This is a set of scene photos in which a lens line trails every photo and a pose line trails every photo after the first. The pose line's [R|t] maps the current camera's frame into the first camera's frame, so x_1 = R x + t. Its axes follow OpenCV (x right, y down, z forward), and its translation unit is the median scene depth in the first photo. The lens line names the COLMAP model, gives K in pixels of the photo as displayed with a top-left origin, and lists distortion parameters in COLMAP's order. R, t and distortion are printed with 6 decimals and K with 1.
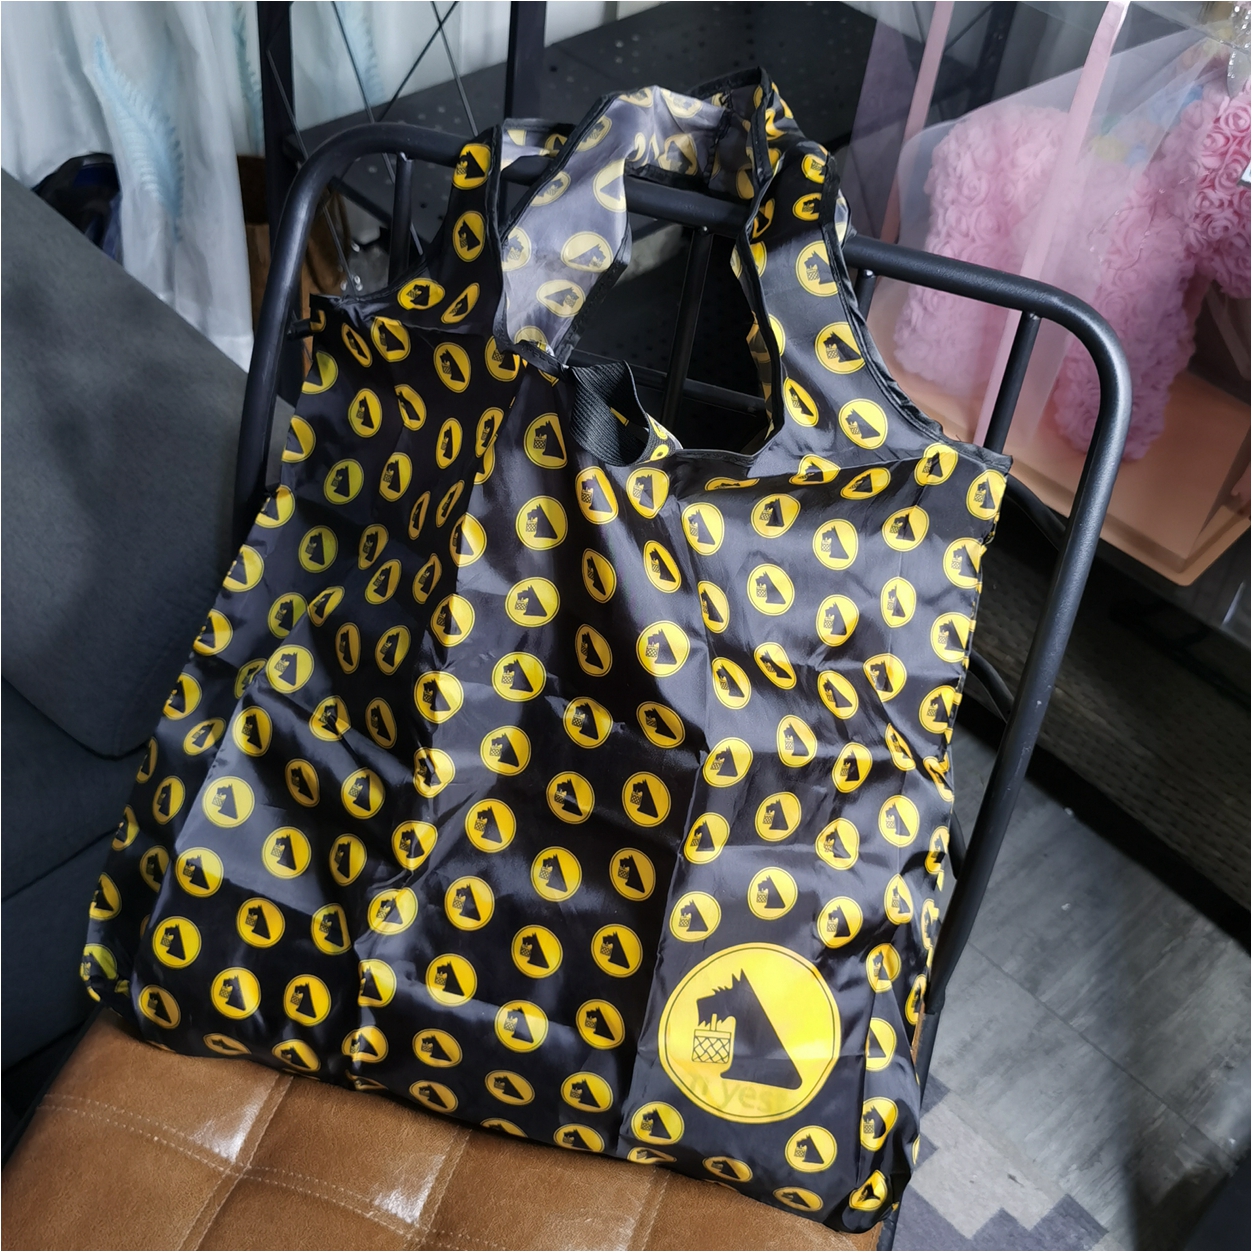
lens RADIAL K [[1684.6, 0, 626.0], [0, 1684.6, 626.0], [0, 0, 1]] dist [0.006245, 0.068831]
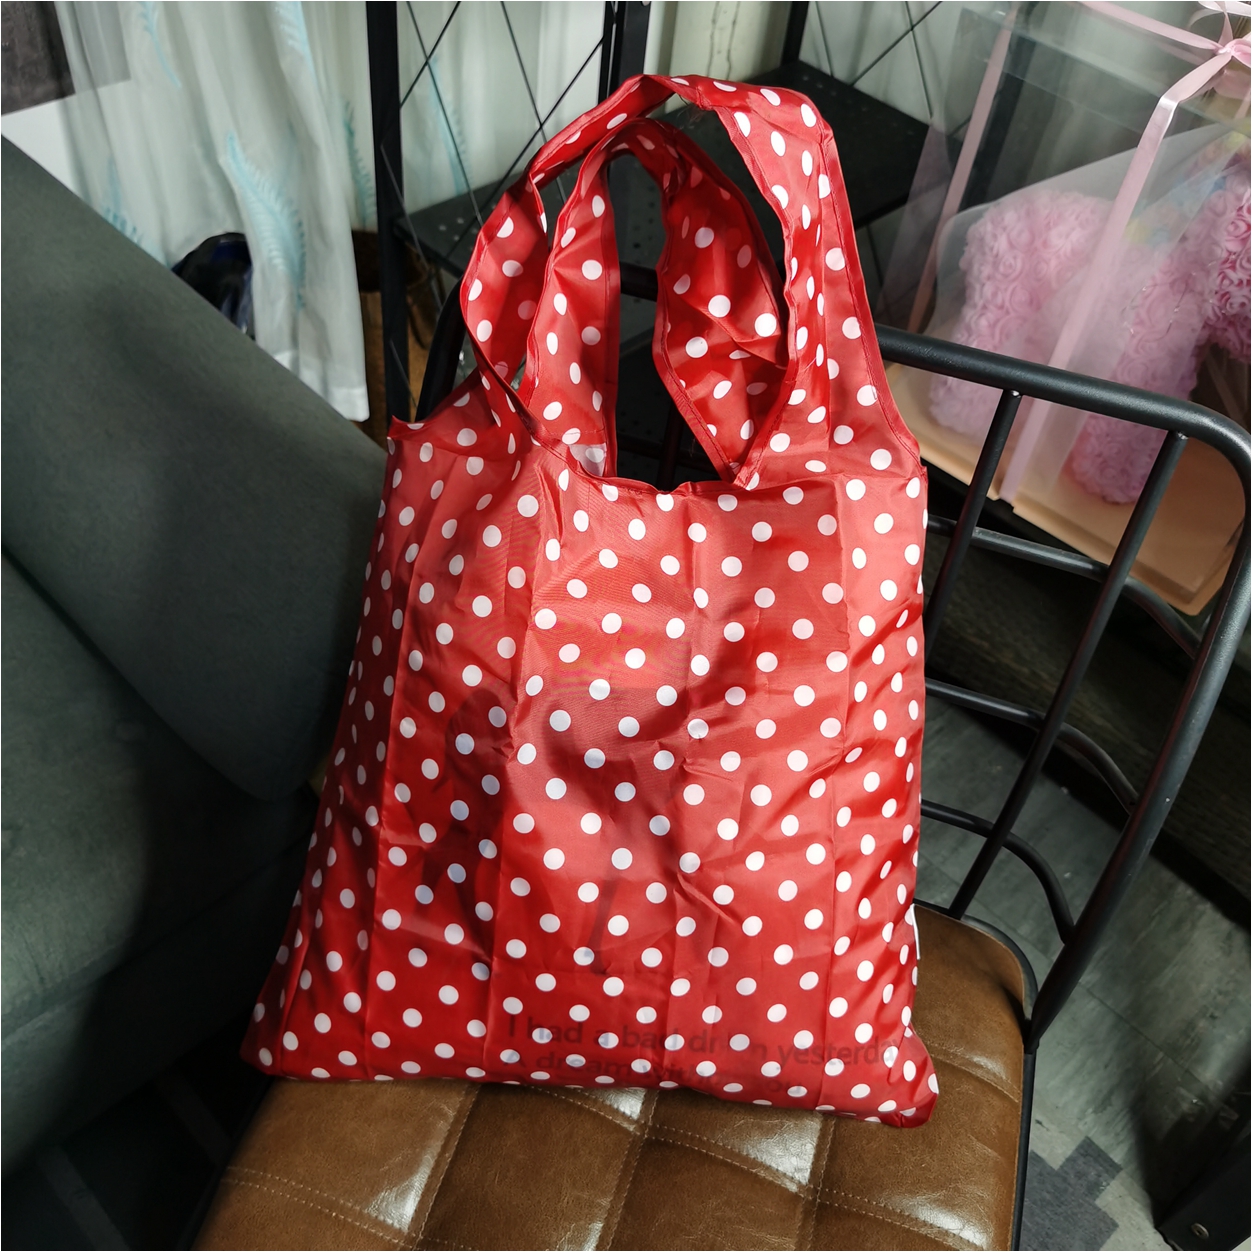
lens RADIAL K [[1267.9, 0, 626.0], [0, 1267.9, 626.0], [0, 0, 1]] dist [0.125379, -0.245500]
pose [[0.999962, -0.008589, 0.001687, -0.054769], [0.008493, 0.998689, 0.050487, -0.062892], [-0.002118, -0.050471, 0.998723, 0.123231]]
